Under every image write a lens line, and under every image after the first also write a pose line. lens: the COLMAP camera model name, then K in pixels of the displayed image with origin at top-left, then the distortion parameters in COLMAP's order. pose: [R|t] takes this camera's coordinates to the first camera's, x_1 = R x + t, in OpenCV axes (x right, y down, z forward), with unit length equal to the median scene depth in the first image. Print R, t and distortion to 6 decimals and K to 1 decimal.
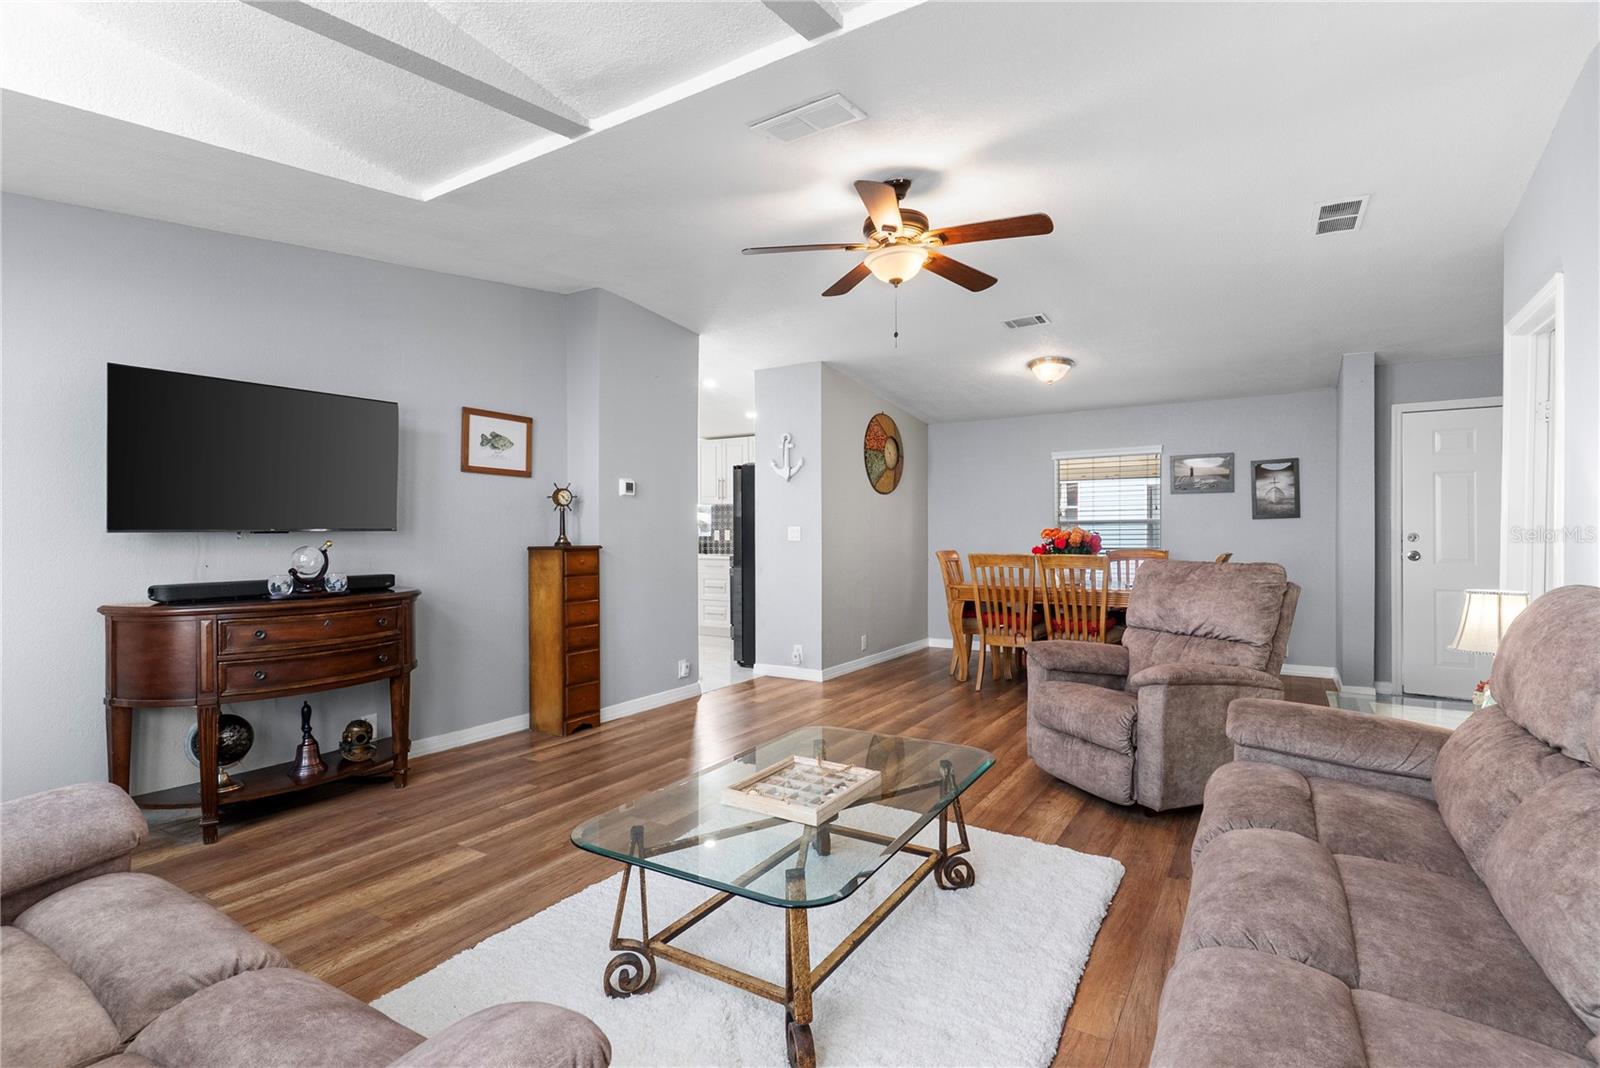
lens RADIAL K [[765.2, 0, 802.8], [0, 765.2, 534.3], [0, 0, 1]] dist [0.003743, 0.000306]
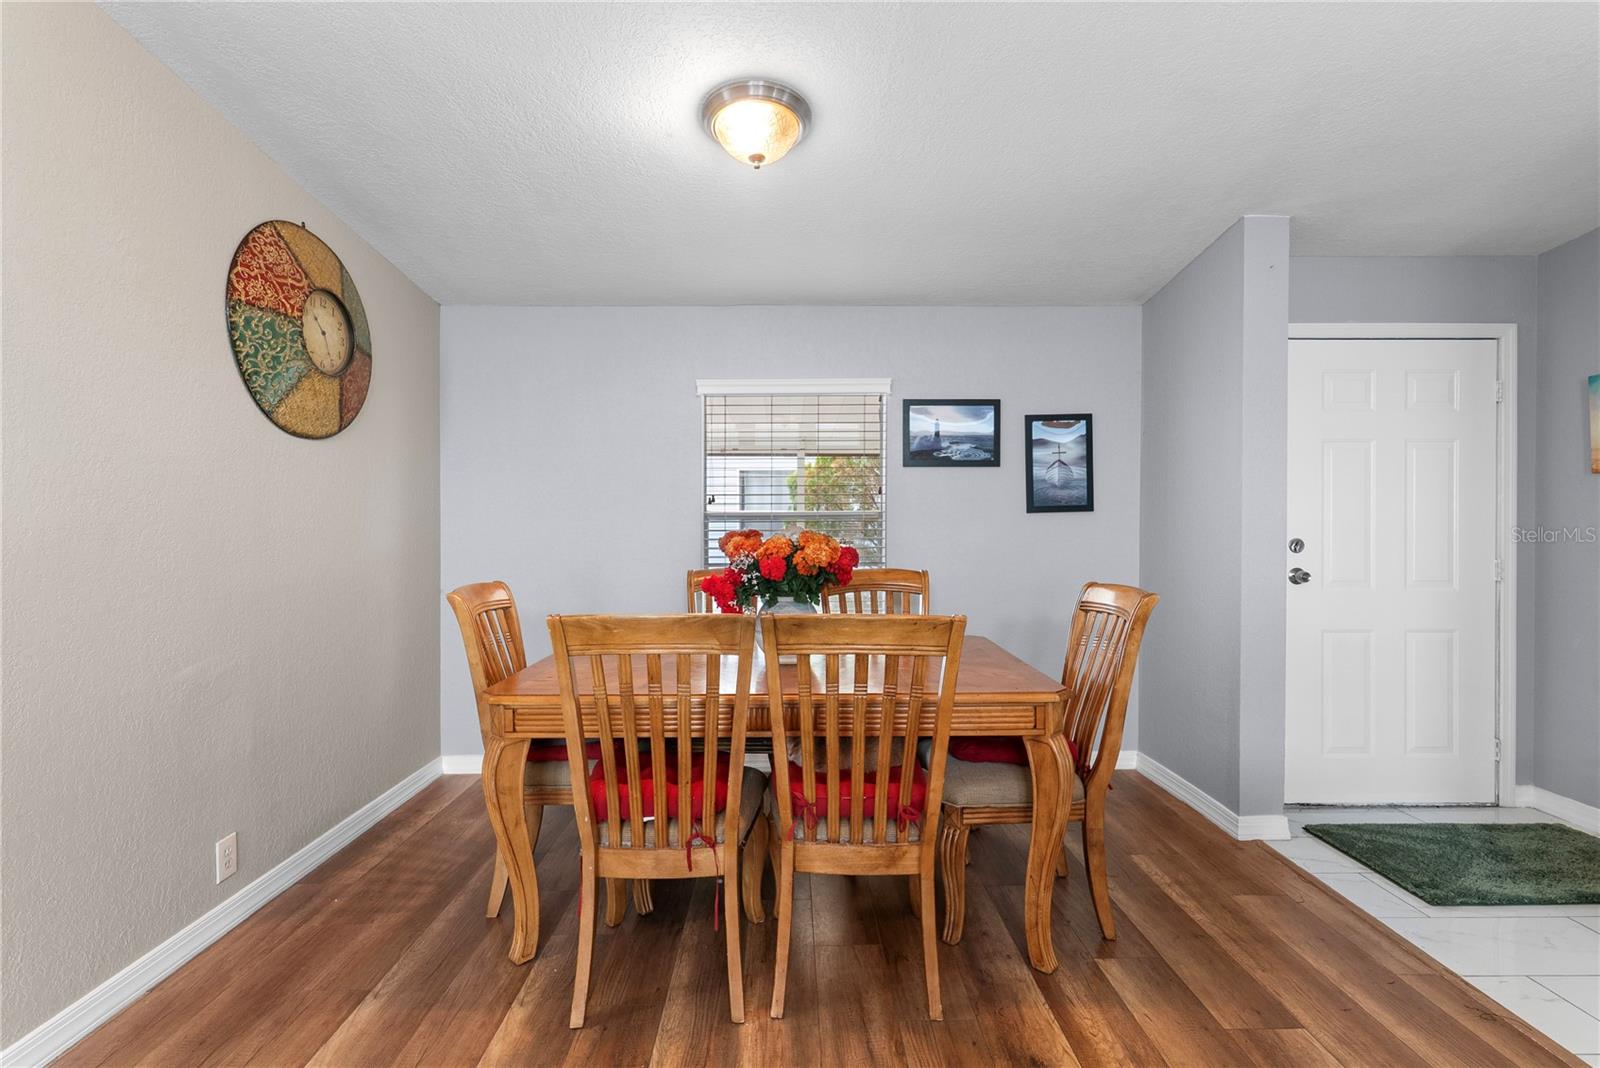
lens RADIAL K [[765.2, 0, 802.6], [0, 765.2, 539.0], [0, 0, 1]] dist [0.003743, 0.000306]
pose [[0.841252, -0.008482, 0.540577, 0.123011], [-0.000283, 0.999870, 0.016129, -0.009688], [-0.540643, -0.013721, 0.841140, 0.622314]]
